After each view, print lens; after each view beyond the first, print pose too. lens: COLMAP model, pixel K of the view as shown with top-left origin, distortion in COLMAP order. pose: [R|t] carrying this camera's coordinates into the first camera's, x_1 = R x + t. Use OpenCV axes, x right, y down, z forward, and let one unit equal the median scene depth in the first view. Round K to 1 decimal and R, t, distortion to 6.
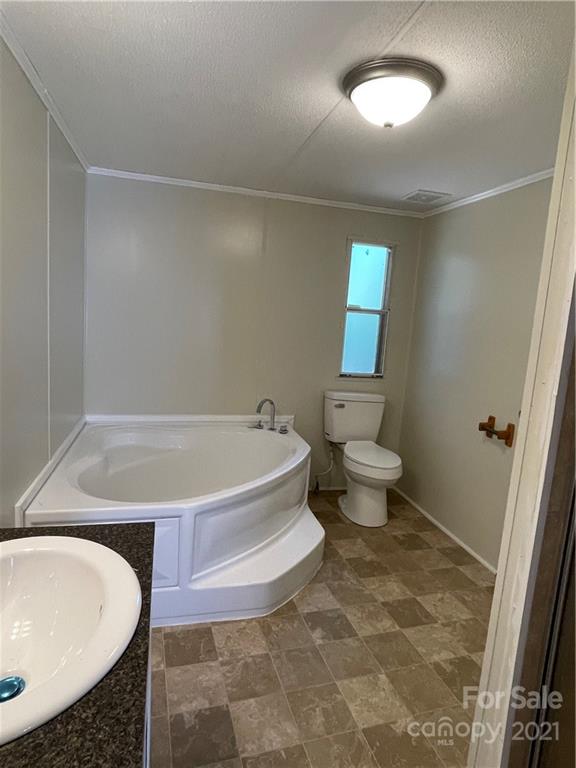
lens RADIAL K [[456.7, 0, 290.8], [0, 456.7, 382.5], [0, 0, 1]] dist [-0.012446, 0.001215]
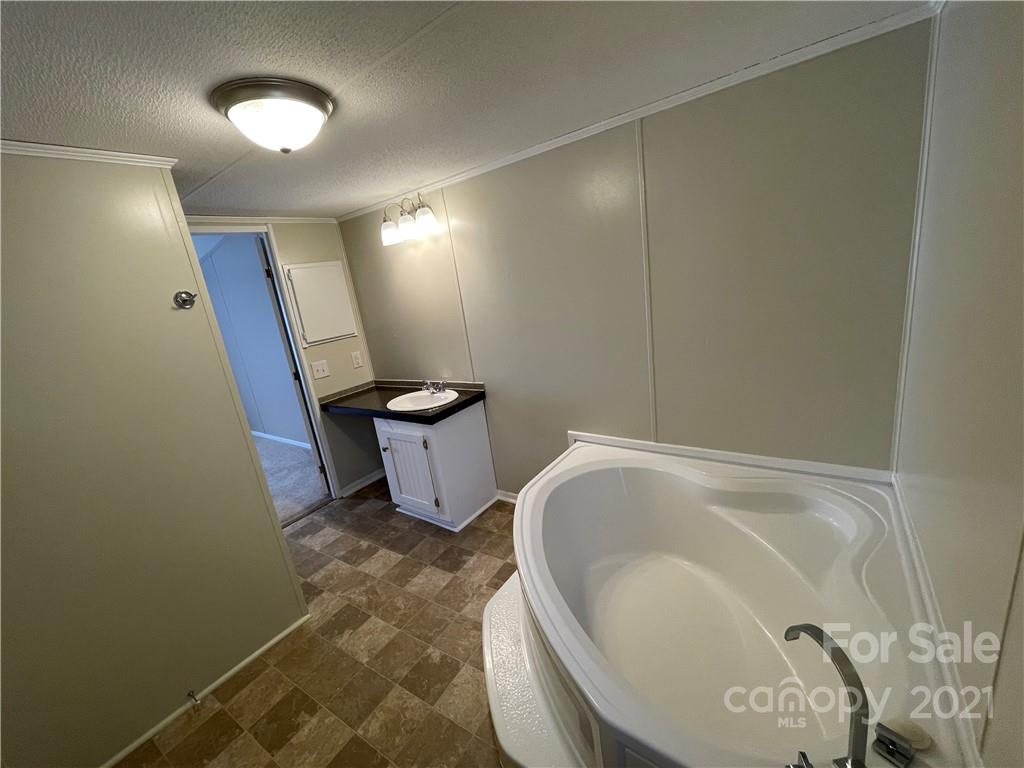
lens RADIAL K [[413.8, 0, 508.9], [0, 413.8, 384.8], [0, 0, 1]] dist [0.000042, -0.001148]
pose [[-0.781230, 0.188072, -0.595239, 0.390673], [-0.011211, 0.949155, 0.314610, -0.329980], [0.624143, 0.252456, -0.739399, 1.739712]]
